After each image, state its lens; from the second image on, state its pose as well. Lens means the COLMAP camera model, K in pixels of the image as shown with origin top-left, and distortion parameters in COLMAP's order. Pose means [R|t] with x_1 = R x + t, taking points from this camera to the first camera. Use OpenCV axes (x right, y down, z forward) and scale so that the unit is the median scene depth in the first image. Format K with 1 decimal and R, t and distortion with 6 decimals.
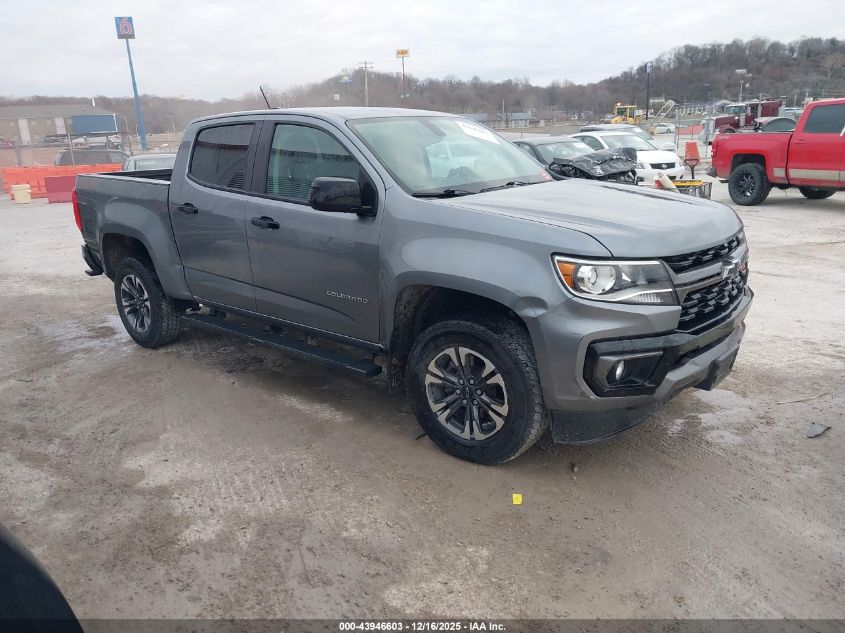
lens RADIAL K [[657.2, 0, 422.5], [0, 657.2, 316.5], [0, 0, 1]] dist [0.043260, -0.075586]
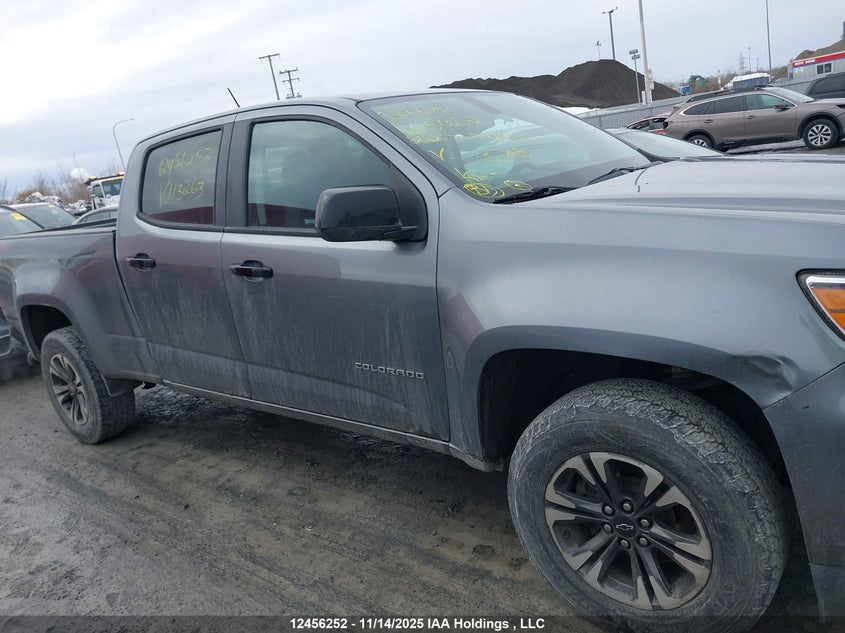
lens RADIAL K [[664.0, 0, 422.5], [0, 664.0, 316.5], [0, 0, 1]] dist [0.003080, -0.002384]
pose [[0.993739, -0.111729, -0.000186, -0.098660], [0.111660, 0.993176, -0.033664, -0.073983], [0.003946, 0.033432, 0.999433, 0.458477]]
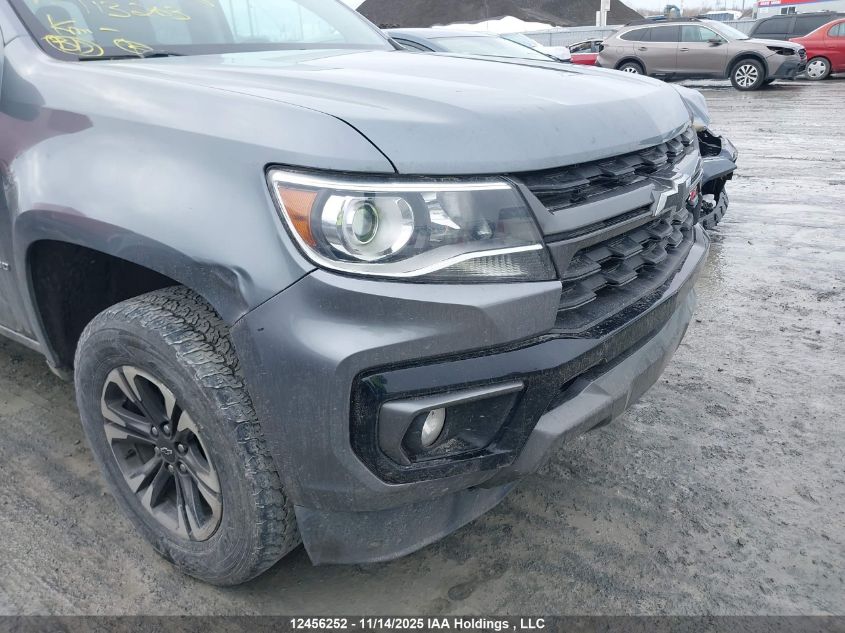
lens RADIAL K [[657.2, 0, 422.5], [0, 657.2, 316.5], [0, 0, 1]] dist [0.043260, -0.075586]
pose [[0.996799, -0.033058, 0.072790, 0.253408], [0.025438, 0.994333, 0.103221, -0.039725], [-0.075789, -0.101039, 0.991991, 0.538524]]
